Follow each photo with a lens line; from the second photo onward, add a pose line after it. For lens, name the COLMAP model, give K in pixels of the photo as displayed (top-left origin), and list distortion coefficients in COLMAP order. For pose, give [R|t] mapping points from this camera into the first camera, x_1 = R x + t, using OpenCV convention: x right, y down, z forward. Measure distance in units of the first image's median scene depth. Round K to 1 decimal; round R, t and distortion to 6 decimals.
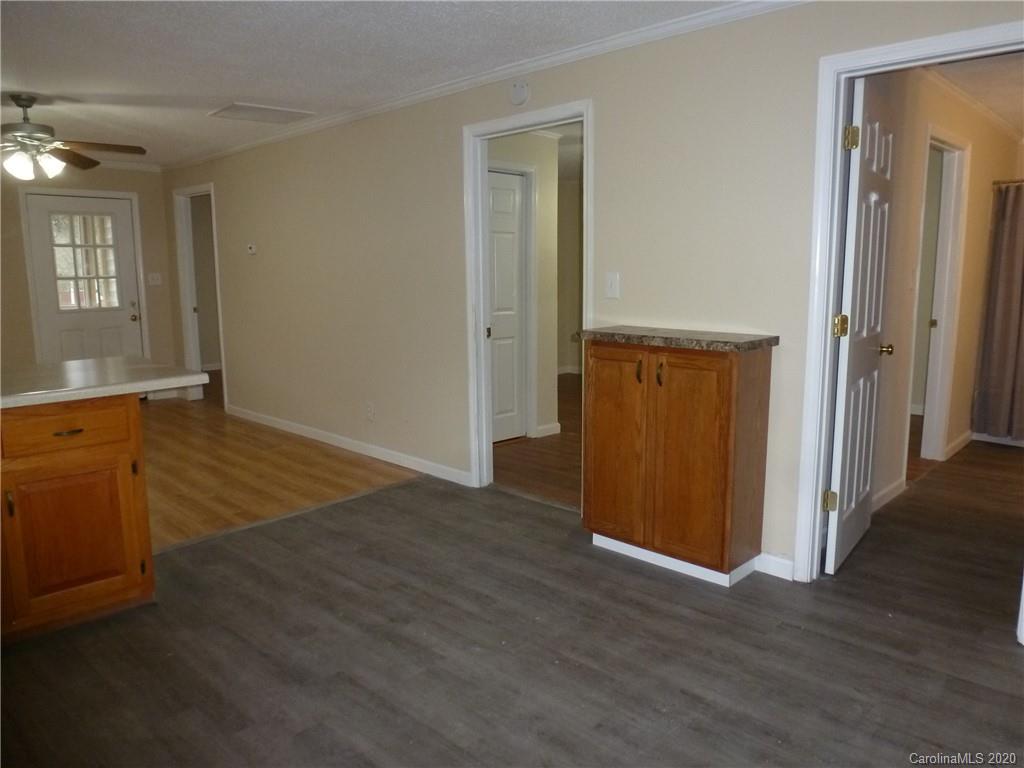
lens RADIAL K [[727.8, 0, 519.2], [0, 727.8, 385.8], [0, 0, 1]] dist [-0.049837, 0.007491]
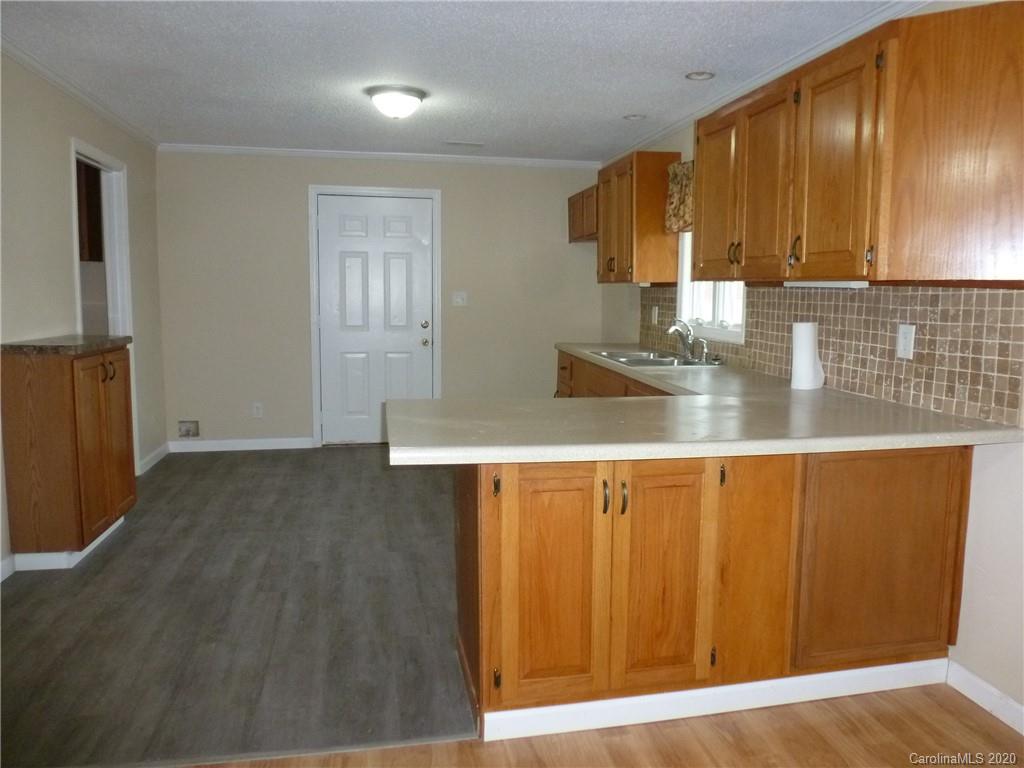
lens RADIAL K [[727.8, 0, 515.7], [0, 727.8, 377.9], [0, 0, 1]] dist [-0.049837, 0.007491]
pose [[-0.820189, -0.071252, 0.567639, -1.120248], [0.076029, 0.969837, 0.231593, -0.248365], [-0.567019, 0.233107, -0.790032, 1.687855]]
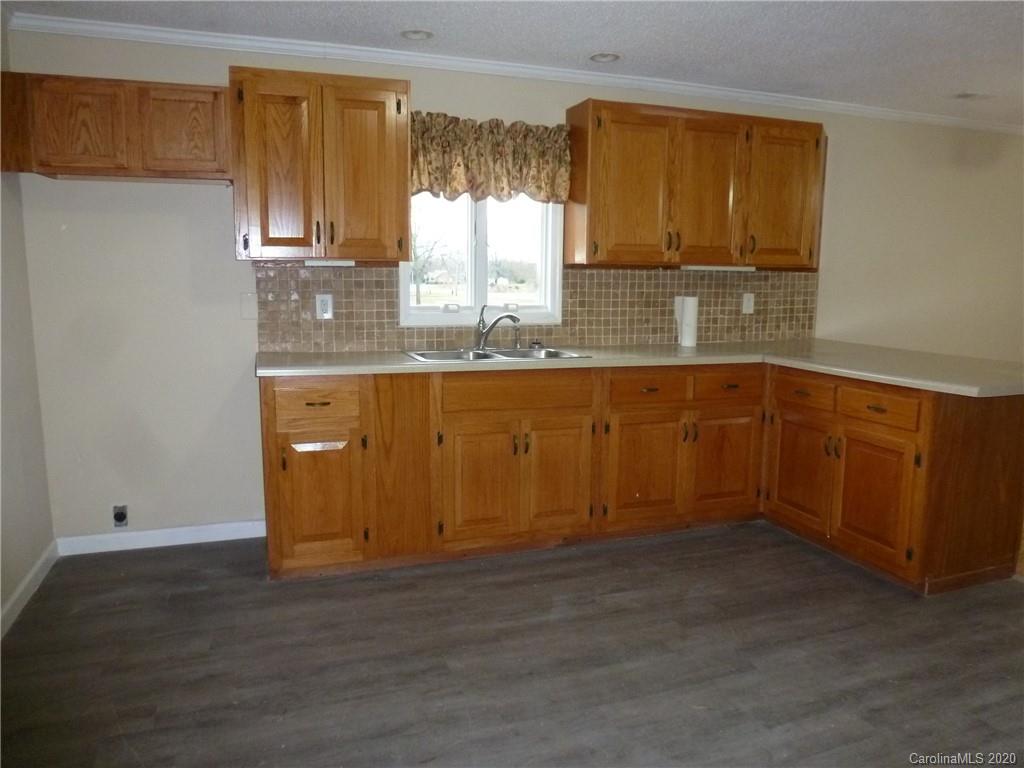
lens RADIAL K [[727.8, 0, 517.5], [0, 727.8, 387.5], [0, 0, 1]] dist [-0.049837, 0.007491]
pose [[-0.438333, 0.140746, -0.887725, 0.637337], [-0.127821, 0.967864, 0.216566, -0.139392], [0.889678, 0.208398, -0.406256, 0.882943]]
